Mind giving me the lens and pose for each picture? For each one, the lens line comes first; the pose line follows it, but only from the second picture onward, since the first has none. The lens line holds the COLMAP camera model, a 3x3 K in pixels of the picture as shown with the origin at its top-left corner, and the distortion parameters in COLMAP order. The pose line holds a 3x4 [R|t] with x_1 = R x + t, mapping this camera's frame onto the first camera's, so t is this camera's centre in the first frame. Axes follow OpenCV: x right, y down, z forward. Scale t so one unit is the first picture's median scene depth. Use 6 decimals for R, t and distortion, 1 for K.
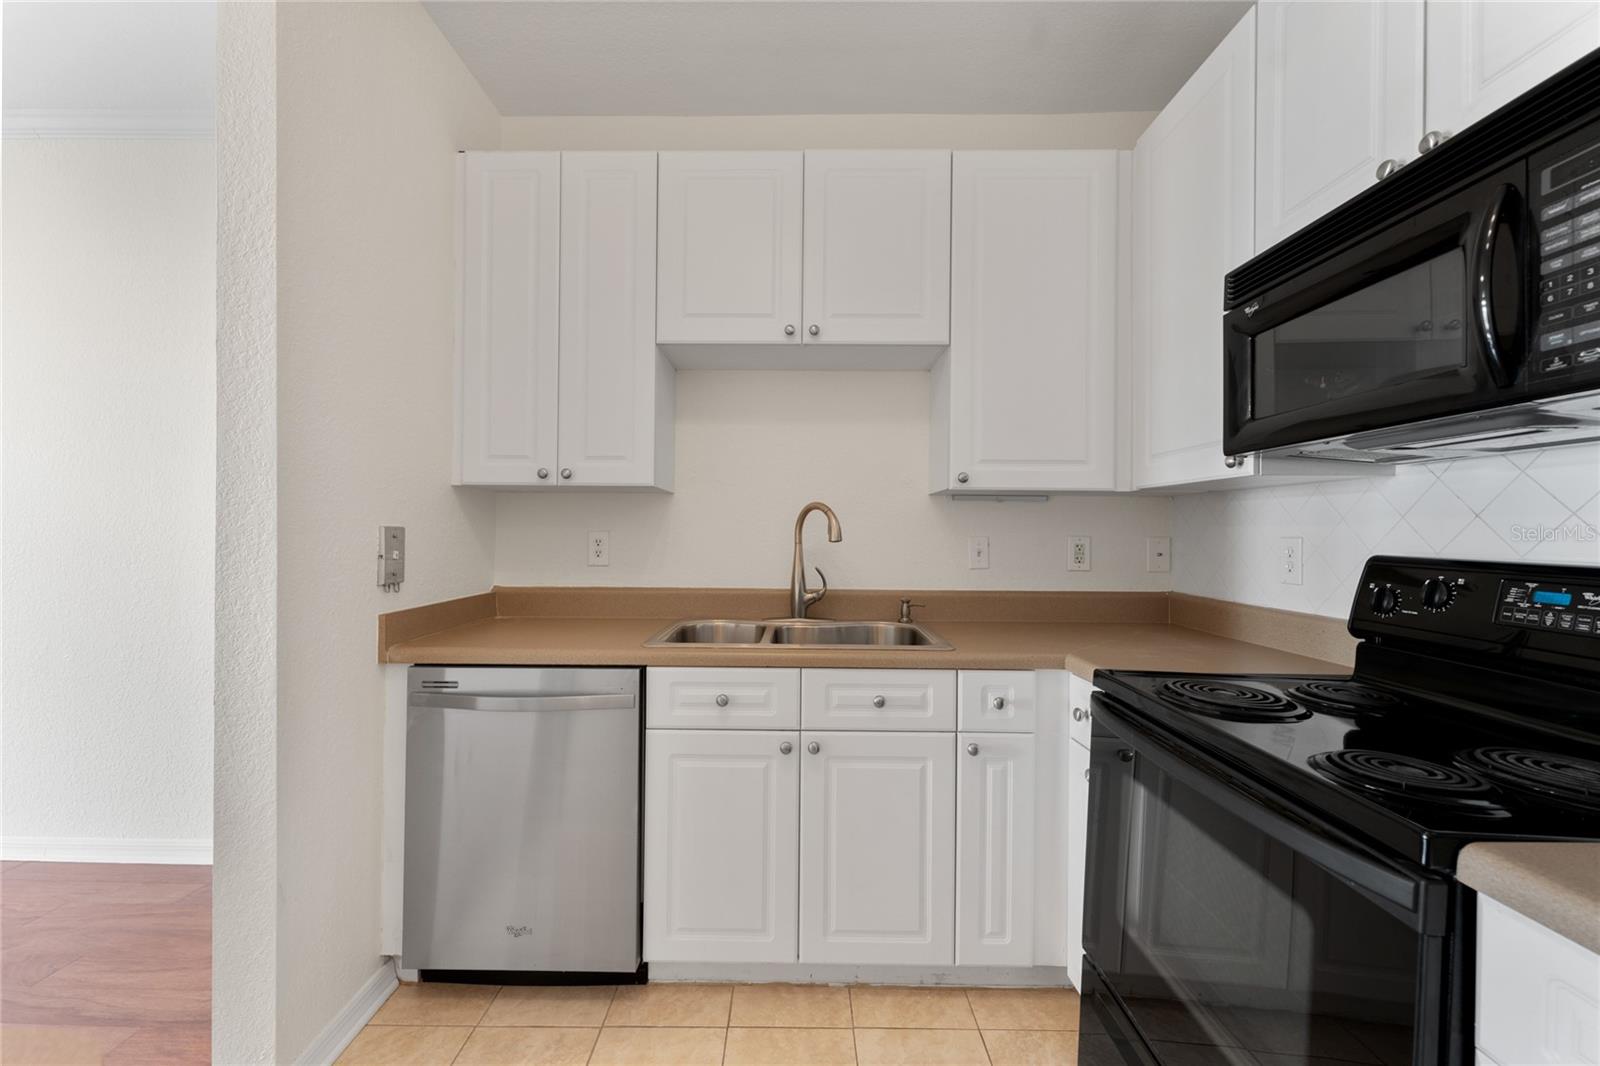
lens RADIAL K [[643.6, 0, 791.2], [0, 643.6, 531.3], [0, 0, 1]] dist [-0.001051, -0.000141]
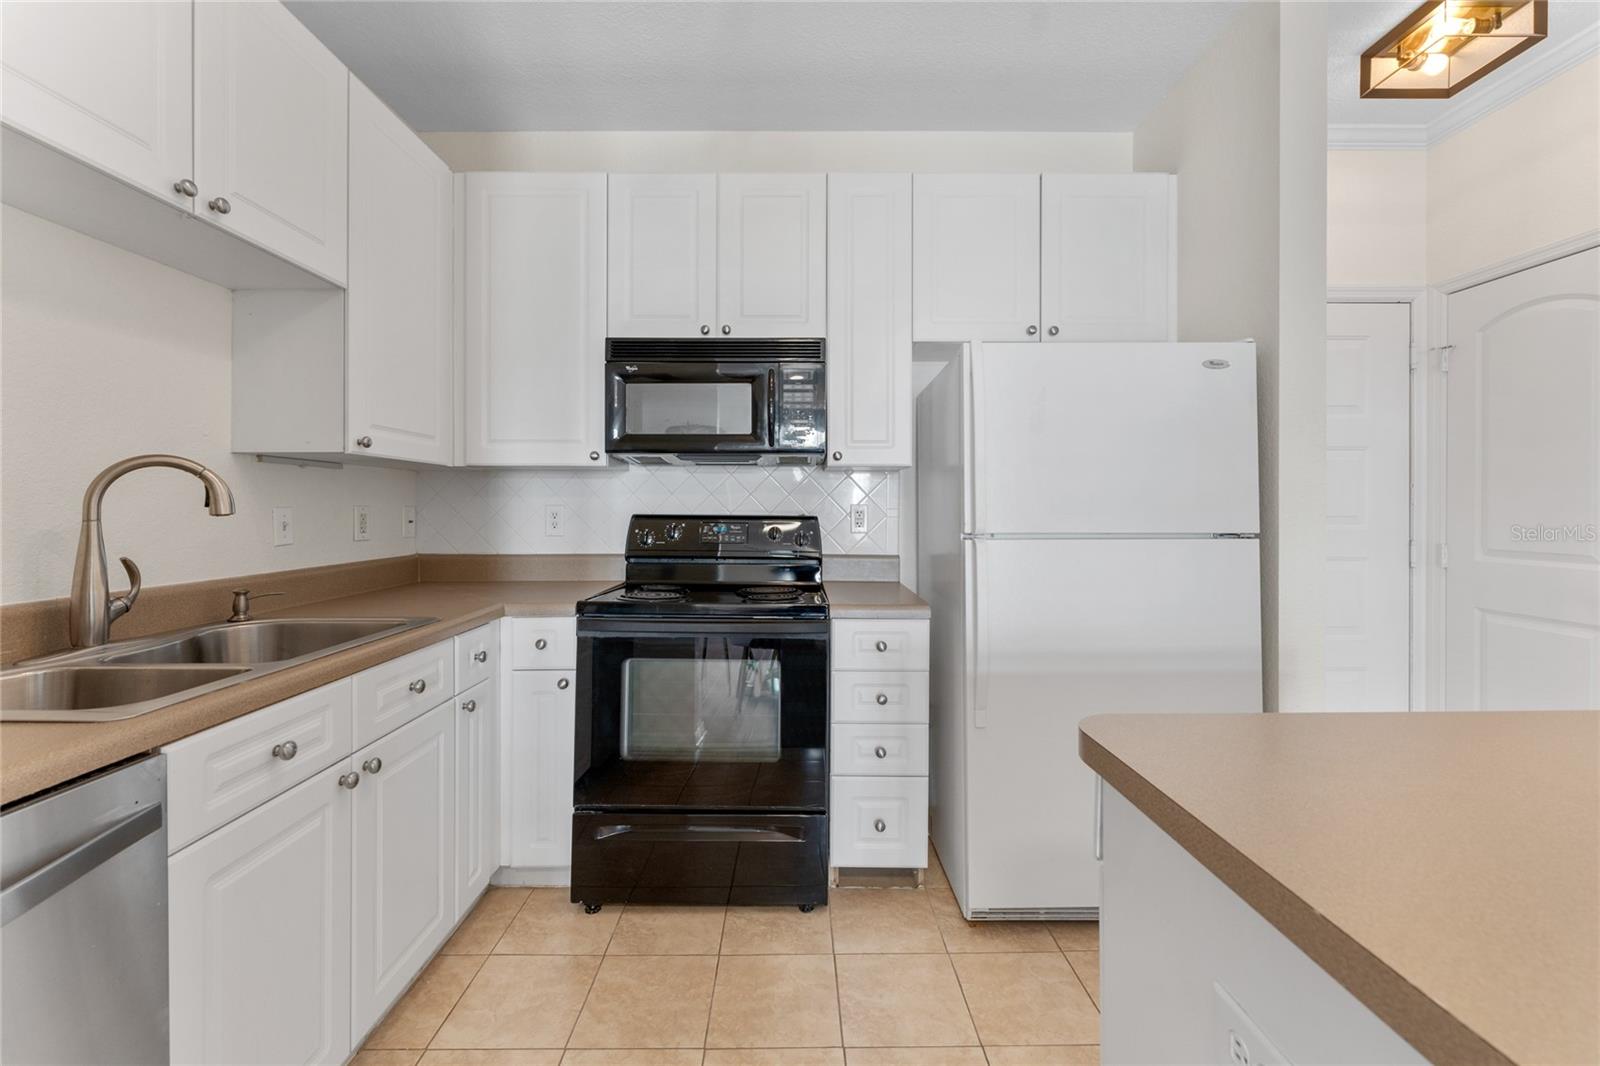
lens RADIAL K [[653.4, 0, 799.3], [0, 653.4, 509.9], [0, 0, 1]] dist [0.000842, 0.000358]
pose [[-0.019345, -0.011581, 0.999746, -0.778120], [-0.000590, 0.999933, 0.011572, 0.002518], [-0.999813, -0.000366, -0.019351, 0.465143]]
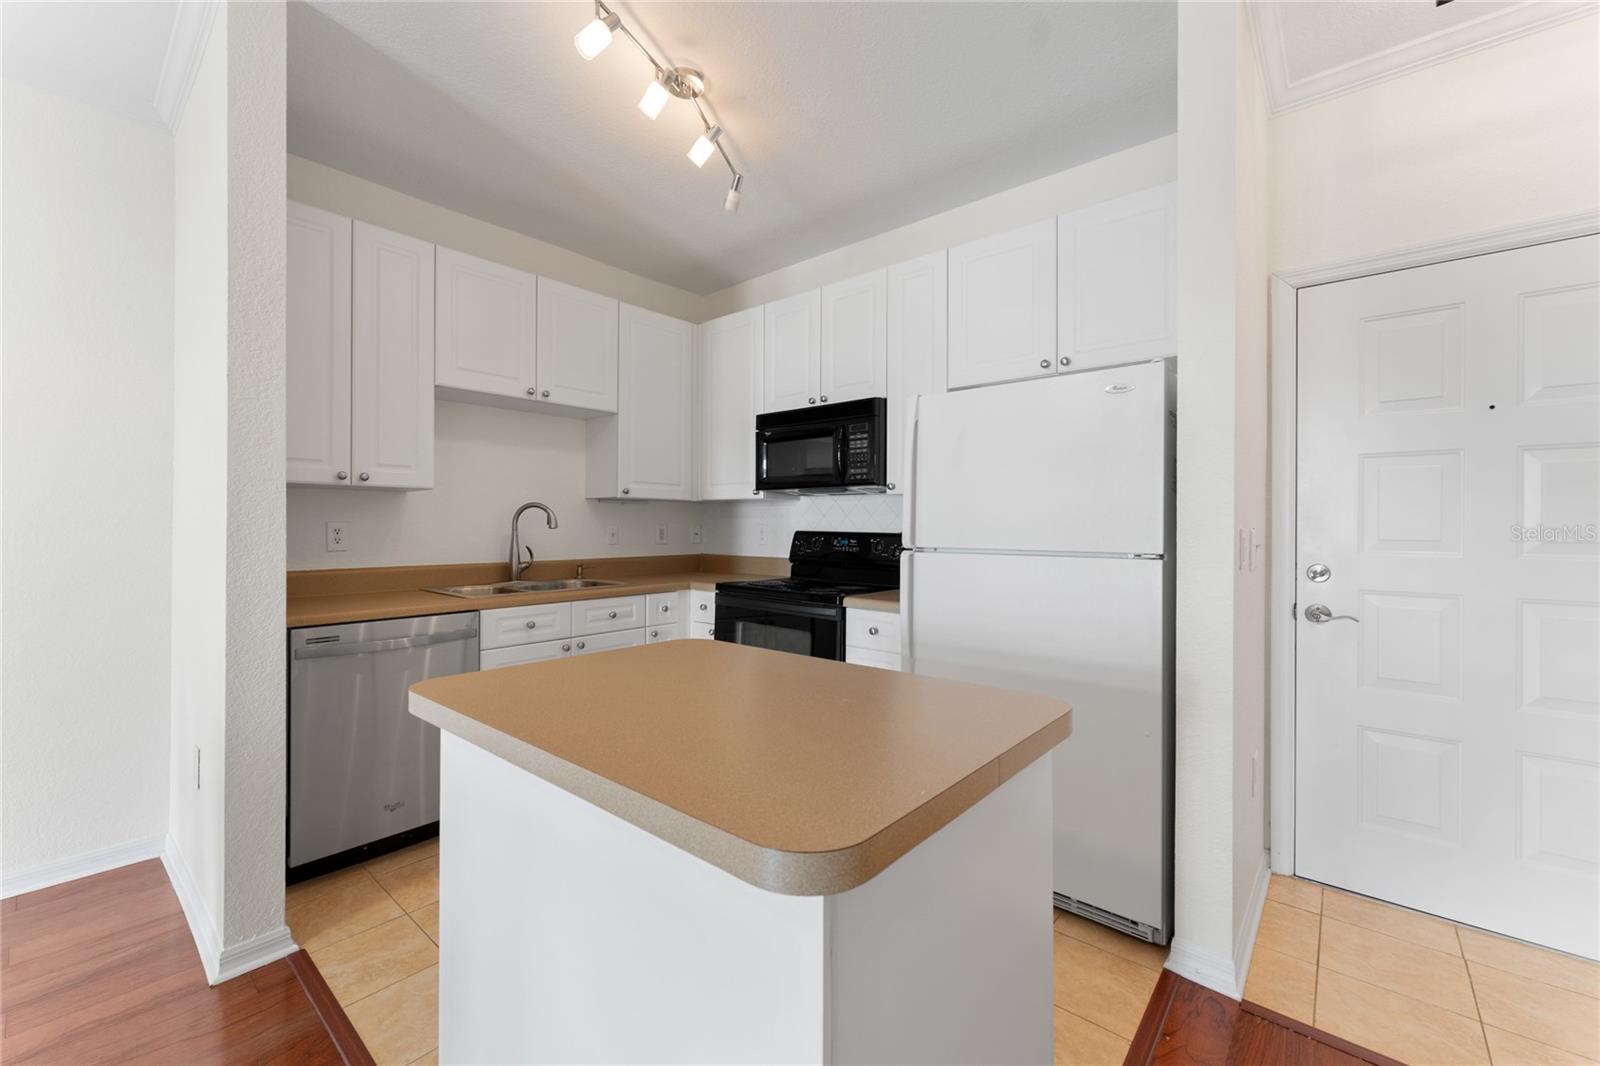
lens RADIAL K [[649.5, 0, 790.3], [0, 649.5, 524.4], [0, 0, 1]] dist [-0.000499, 0.000034]
pose [[0.644960, -0.003961, 0.764206, -0.920252], [0.000488, 0.999988, 0.004772, -0.000953], [-0.764216, -0.002705, 0.644955, -0.557098]]
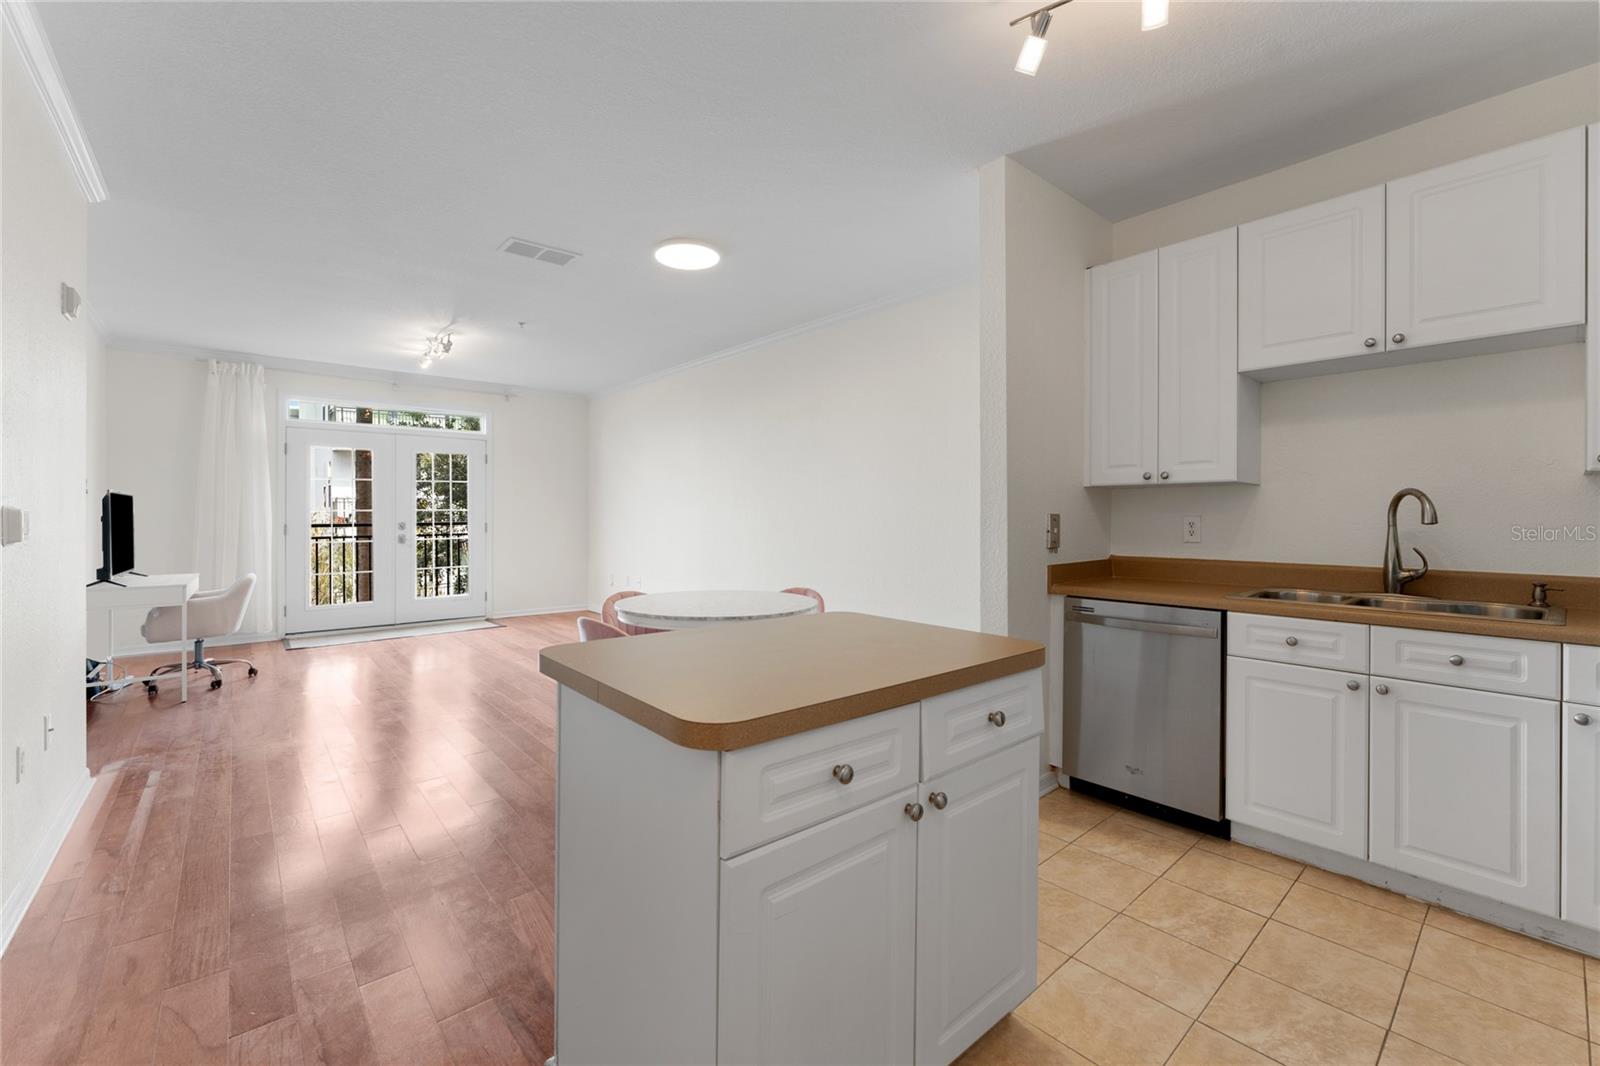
lens RADIAL K [[657.3, 0, 796.7], [0, 657.3, 516.4], [0, 0, 1]] dist [-0.000781, -0.000203]
pose [[0.662531, -0.006234, -0.749009, 0.230253], [0.004590, 0.999980, -0.004263, 0.003702], [0.749021, -0.000614, 0.662546, -0.660797]]
